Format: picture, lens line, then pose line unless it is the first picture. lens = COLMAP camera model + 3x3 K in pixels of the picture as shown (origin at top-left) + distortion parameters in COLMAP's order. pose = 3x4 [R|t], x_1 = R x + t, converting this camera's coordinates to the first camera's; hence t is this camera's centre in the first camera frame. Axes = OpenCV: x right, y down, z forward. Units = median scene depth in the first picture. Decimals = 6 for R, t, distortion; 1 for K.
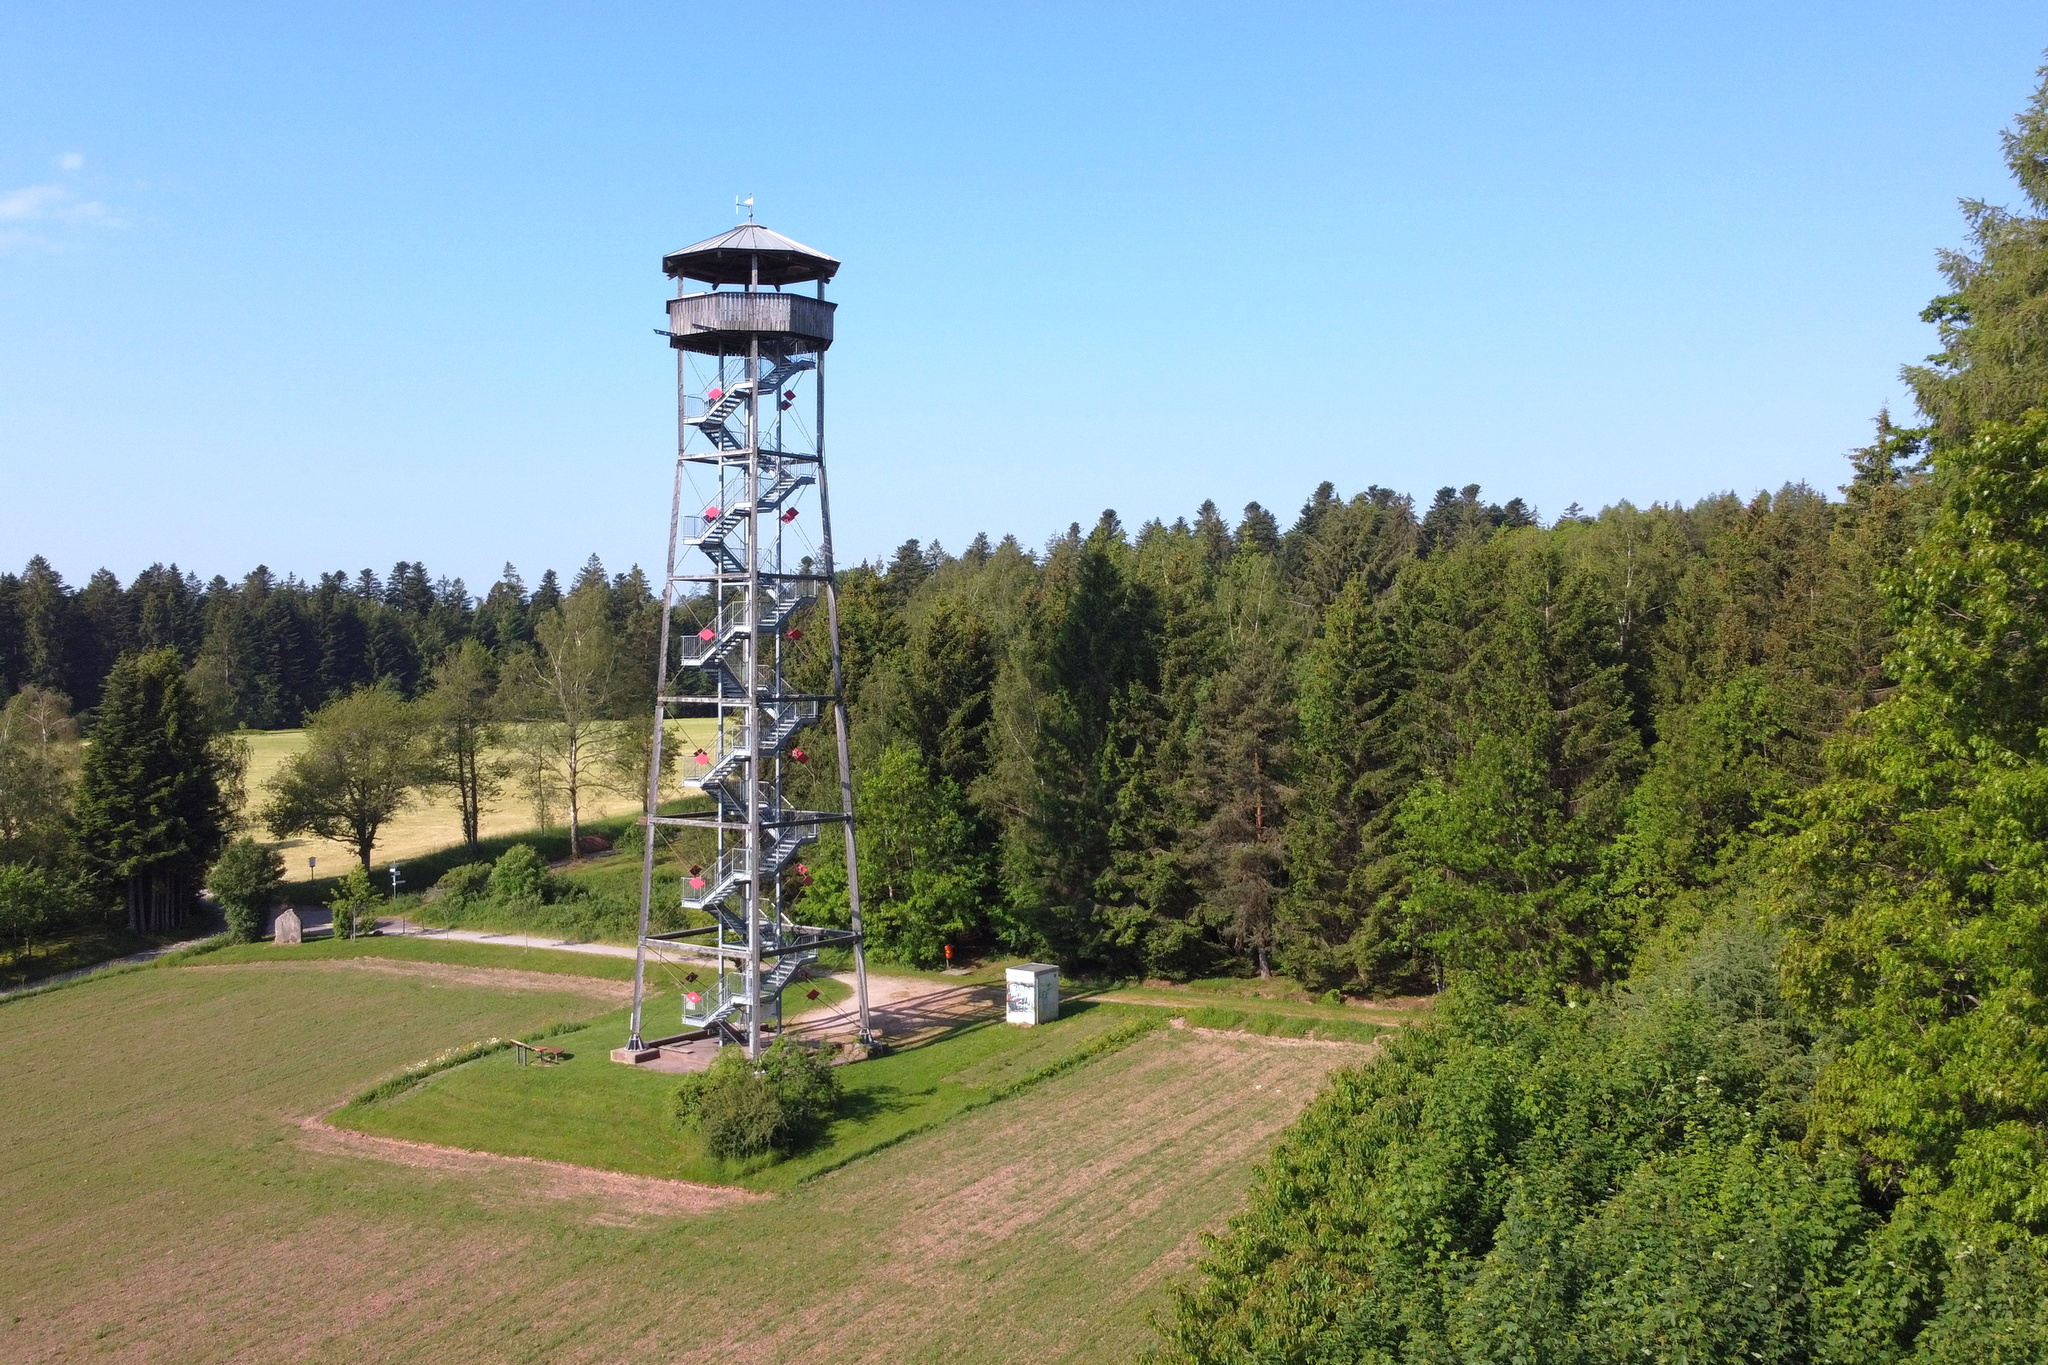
lens RADIAL K [[2087.2, 0, 1020.4], [0, 2087.2, 681.9], [0, 0, 1]] dist [-0.020005, 0.000000]
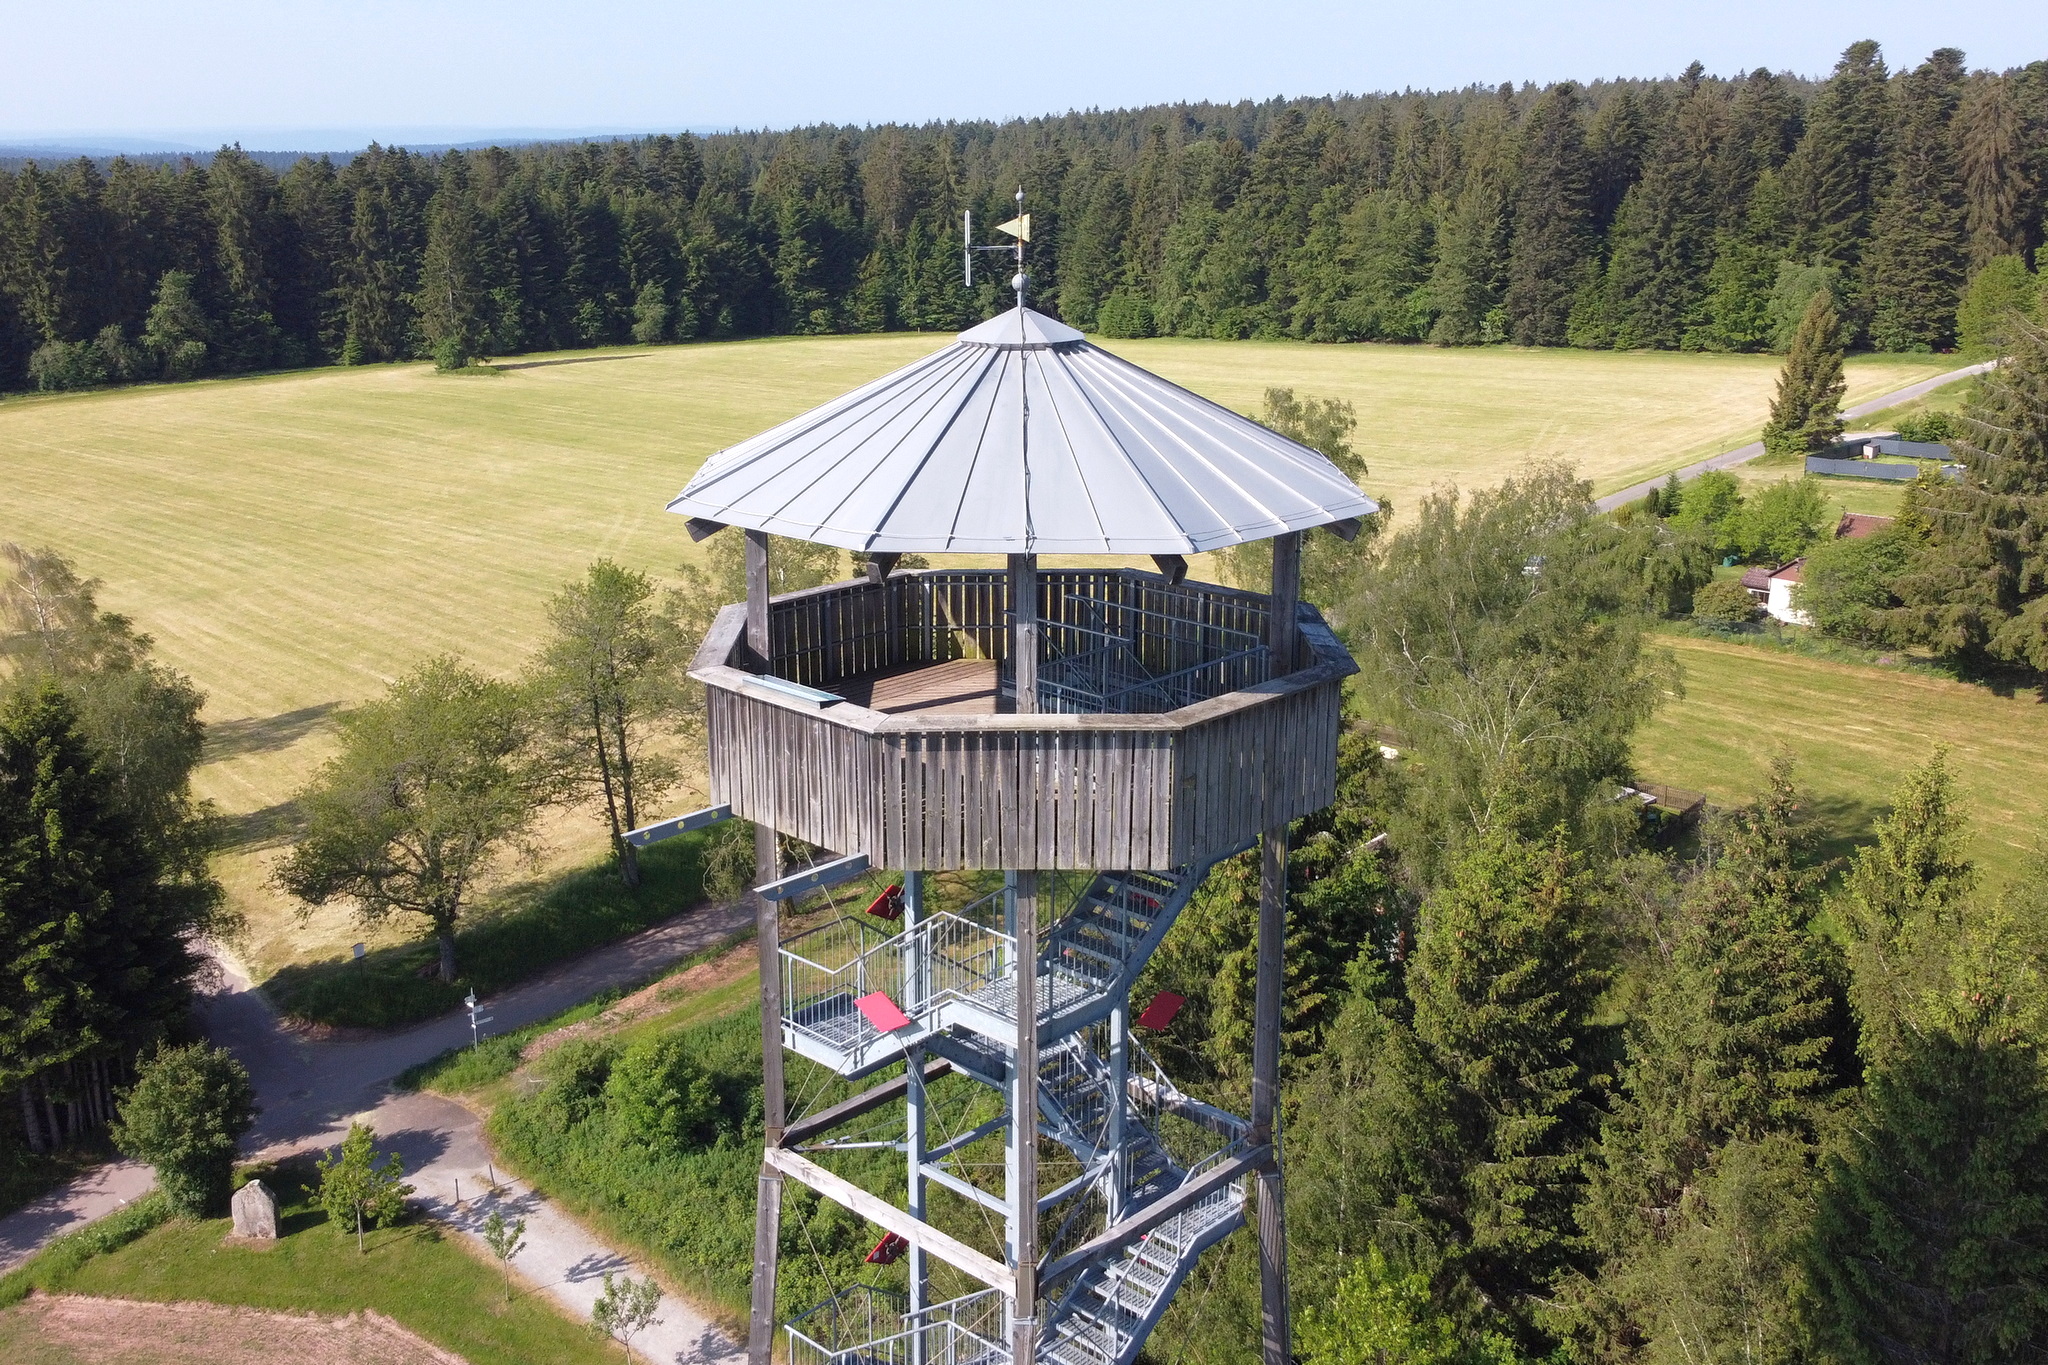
lens RADIAL K [[2087.2, 0, 1028.7], [0, 2087.2, 679.2], [0, 0, 1]] dist [-0.020005, 0.000000]
pose [[0.987527, 0.044729, -0.150962, -0.034620], [-0.004687, 0.966724, 0.255778, -0.095567], [0.157379, -0.251880, 0.954876, 0.293874]]
